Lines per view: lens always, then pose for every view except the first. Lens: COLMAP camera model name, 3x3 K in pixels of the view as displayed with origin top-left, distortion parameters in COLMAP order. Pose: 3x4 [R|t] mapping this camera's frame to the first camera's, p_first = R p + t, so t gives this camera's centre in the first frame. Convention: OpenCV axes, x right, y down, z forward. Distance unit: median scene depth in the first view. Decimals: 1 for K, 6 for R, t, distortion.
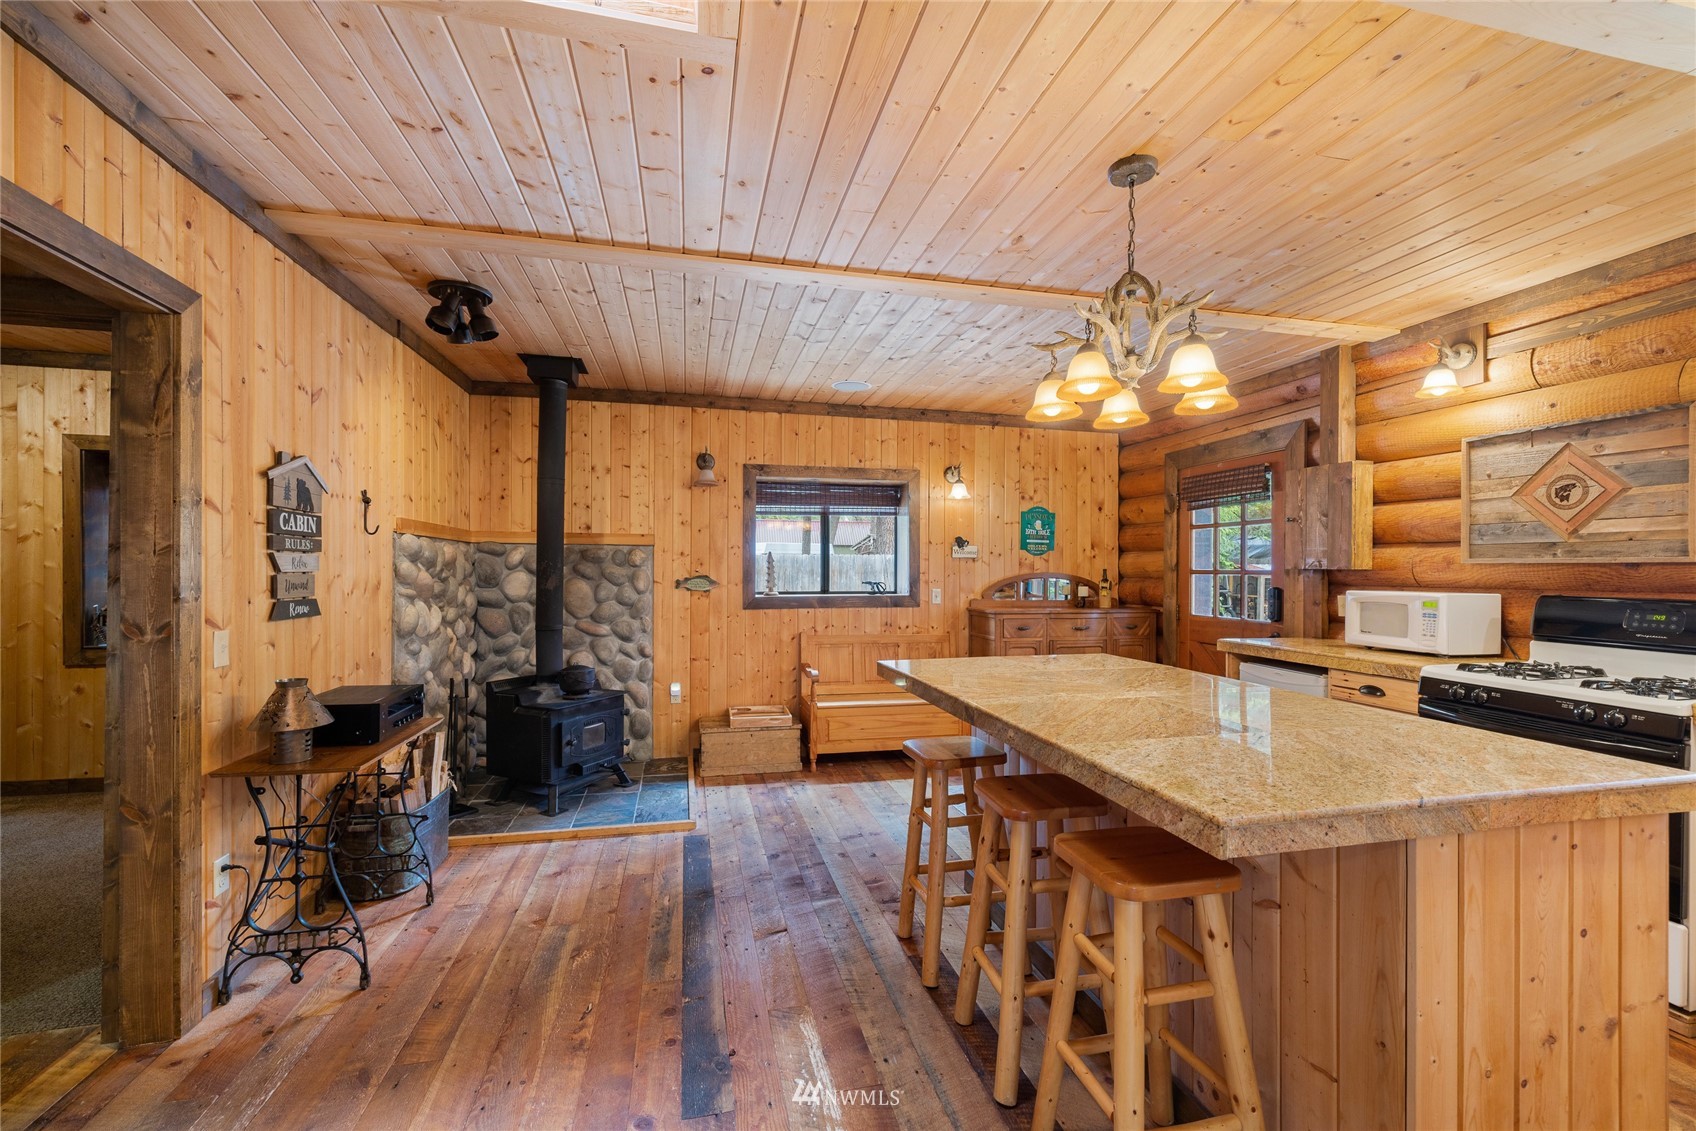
lens RADIAL K [[707.2, 0, 846.0], [0, 707.2, 570.7], [0, 0, 1]] dist [-0.000434, 0.000407]
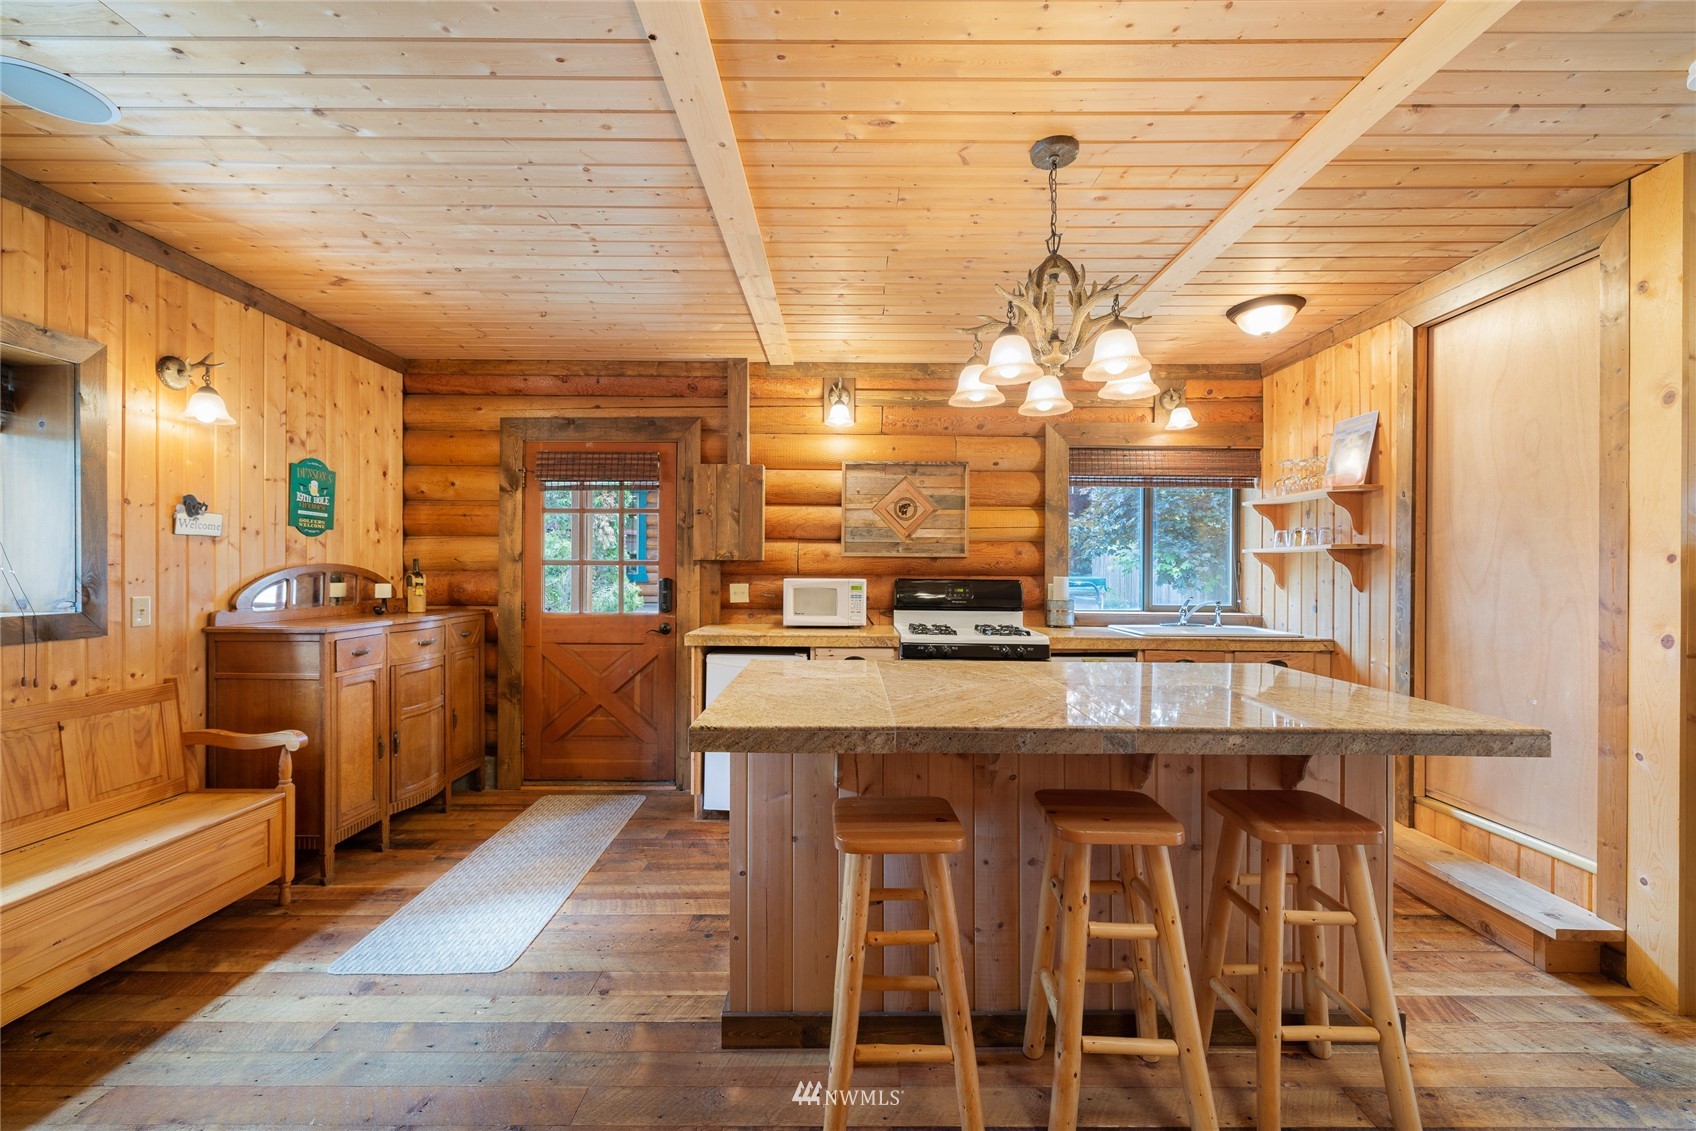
lens RADIAL K [[707.2, 0, 847.1], [0, 707.2, 567.2], [0, 0, 1]] dist [-0.000434, 0.000407]
pose [[0.230233, -0.003687, 0.973129, -0.308823], [-0.001308, 0.999991, 0.004098, 0.003777], [-0.973135, -0.002217, 0.230226, 0.524360]]
